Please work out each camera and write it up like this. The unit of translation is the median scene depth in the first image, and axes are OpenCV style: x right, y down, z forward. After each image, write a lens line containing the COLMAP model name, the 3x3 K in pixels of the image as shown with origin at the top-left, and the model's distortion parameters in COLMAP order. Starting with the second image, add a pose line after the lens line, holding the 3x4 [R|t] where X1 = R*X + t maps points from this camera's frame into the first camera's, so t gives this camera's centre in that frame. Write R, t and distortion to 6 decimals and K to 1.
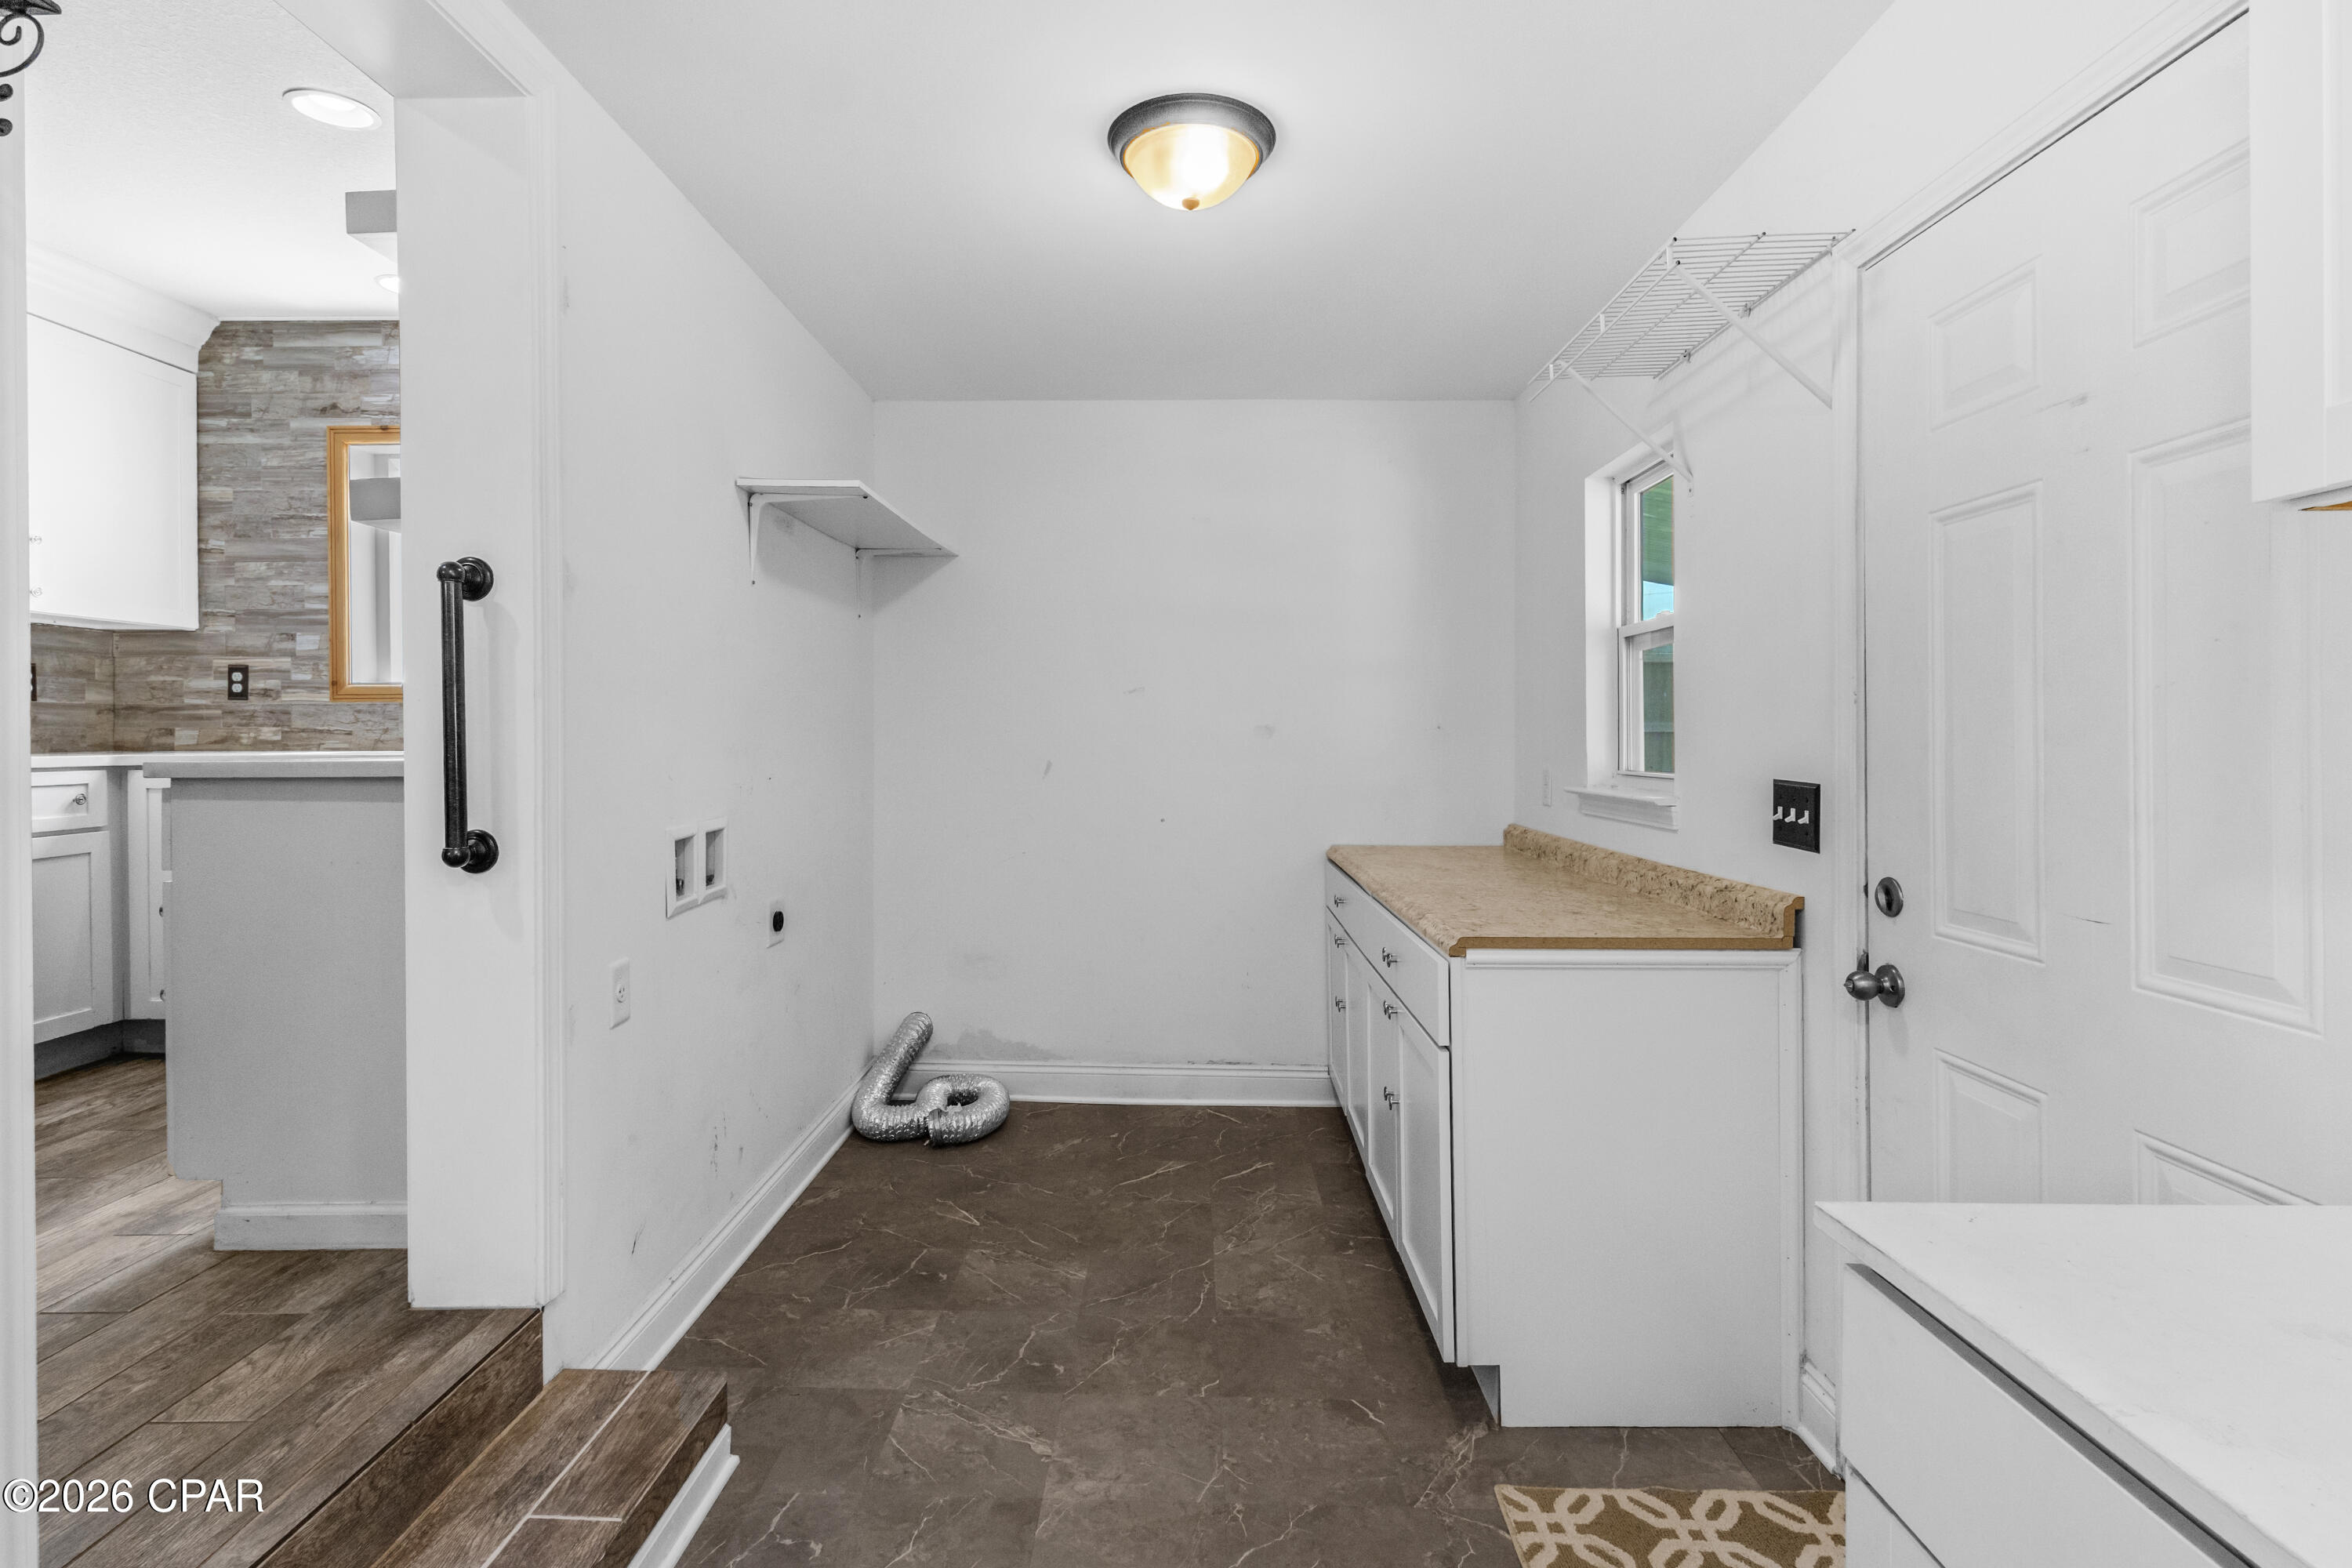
lens RADIAL K [[1101.2, 0, 1154.8], [0, 1101.2, 747.4], [0, 0, 1]] dist [0.002733, -0.000390]
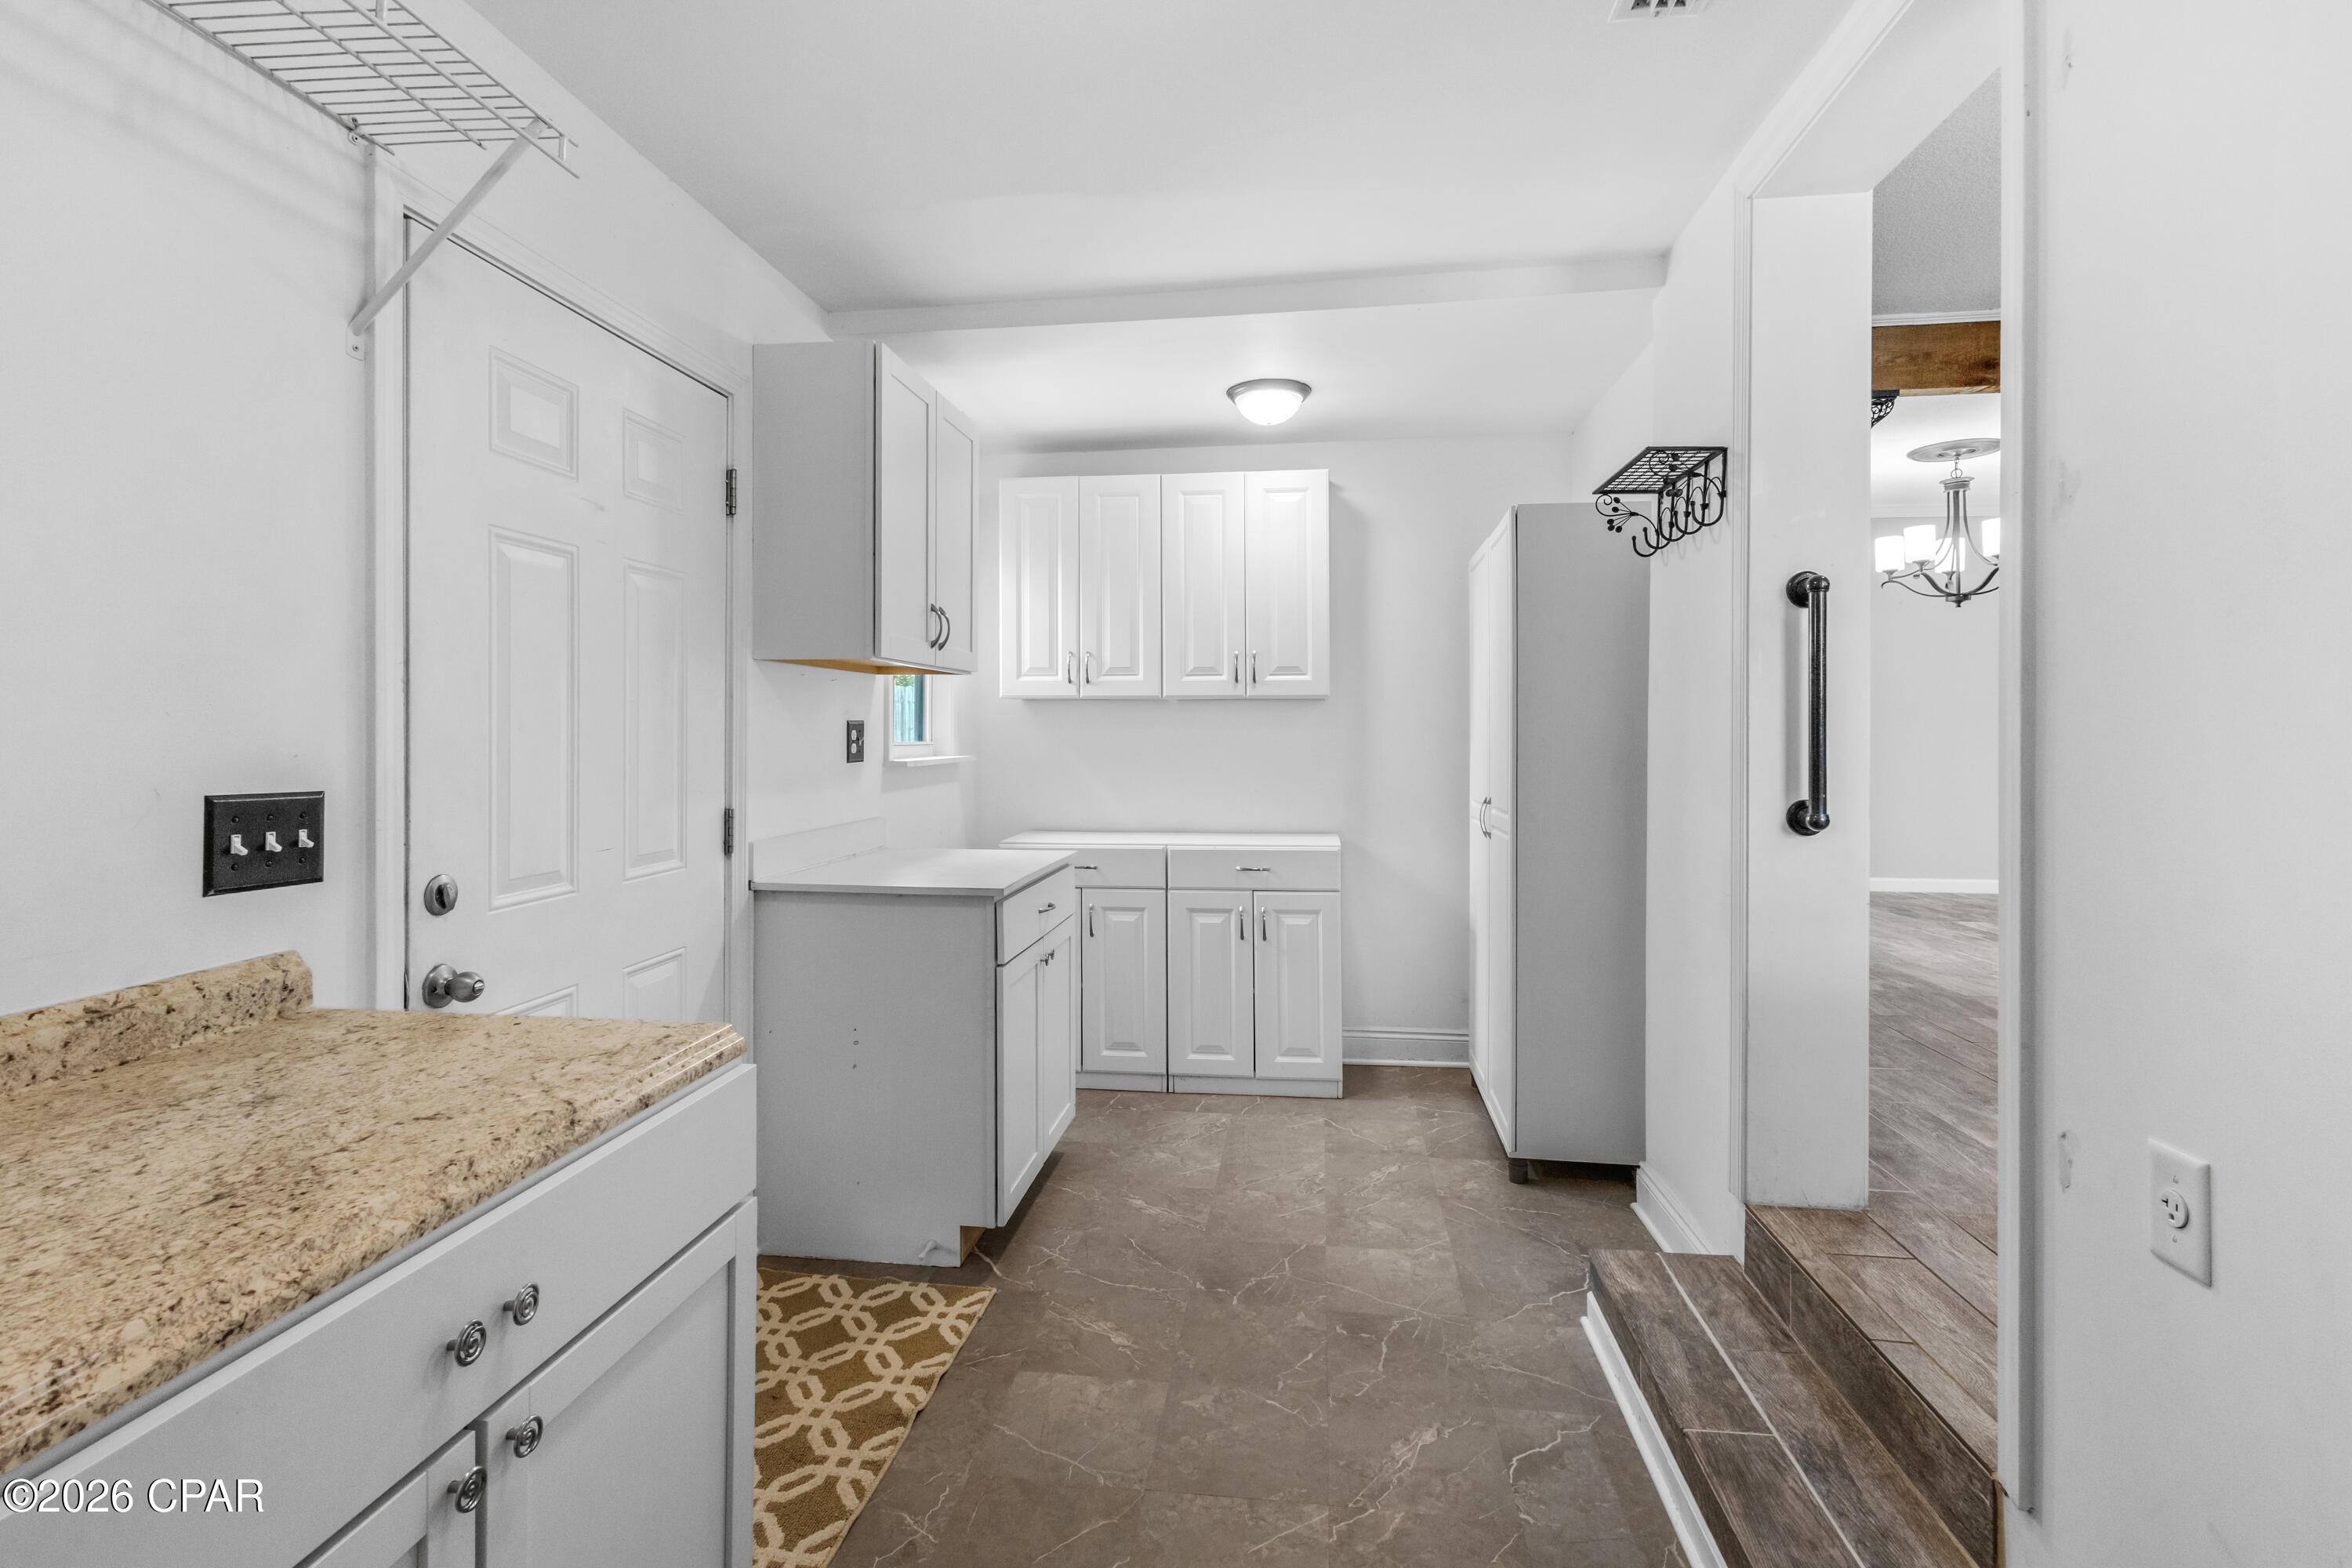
lens RADIAL K [[1101.2, 0, 1195.9], [0, 1101.2, 752.1], [0, 0, 1]] dist [0.002733, -0.000390]
pose [[-0.996288, 0.001795, 0.086063, -0.034990], [0.004129, 0.999628, 0.026955, -0.006162], [-0.085983, 0.027210, -0.995925, 0.845076]]
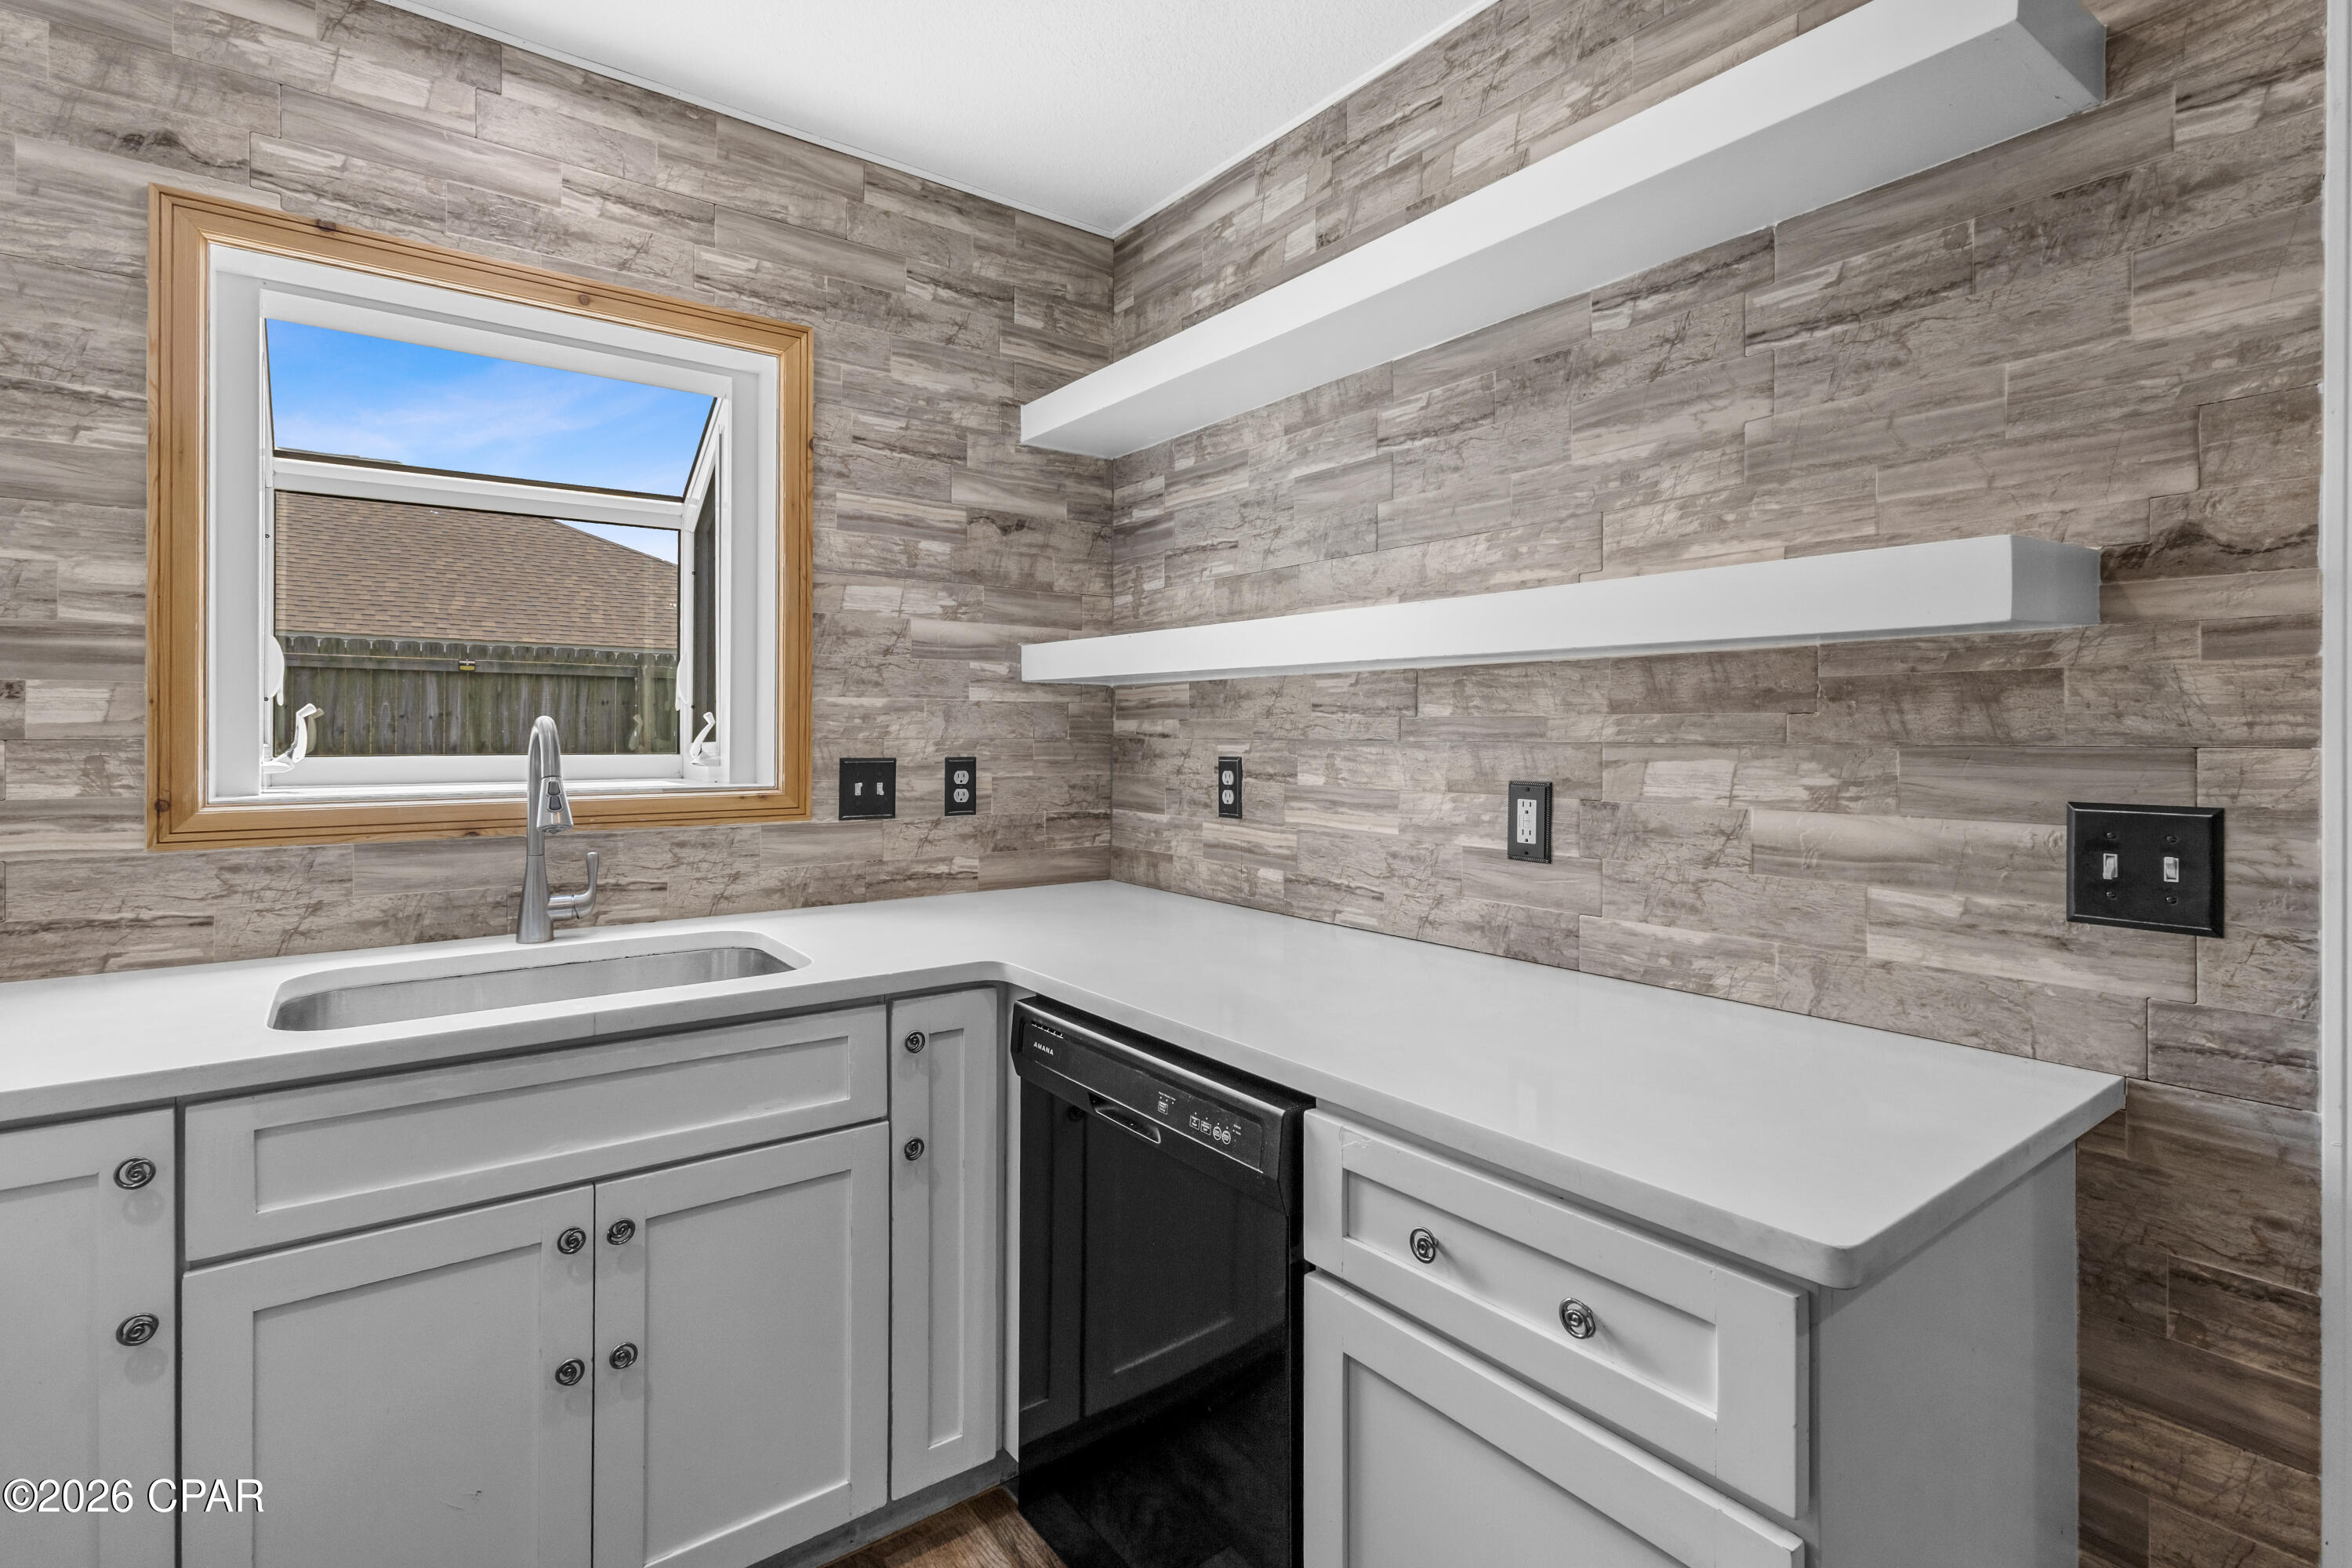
lens RADIAL K [[1101.2, 0, 1164.7], [0, 1101.2, 735.2], [0, 0, 1]] dist [0.002733, -0.000390]
pose [[0.794117, 0.004102, 0.607750, -0.696025], [0.001561, 0.999960, -0.008789, -0.080170], [-0.607762, 0.007928, 0.794079, 0.441368]]
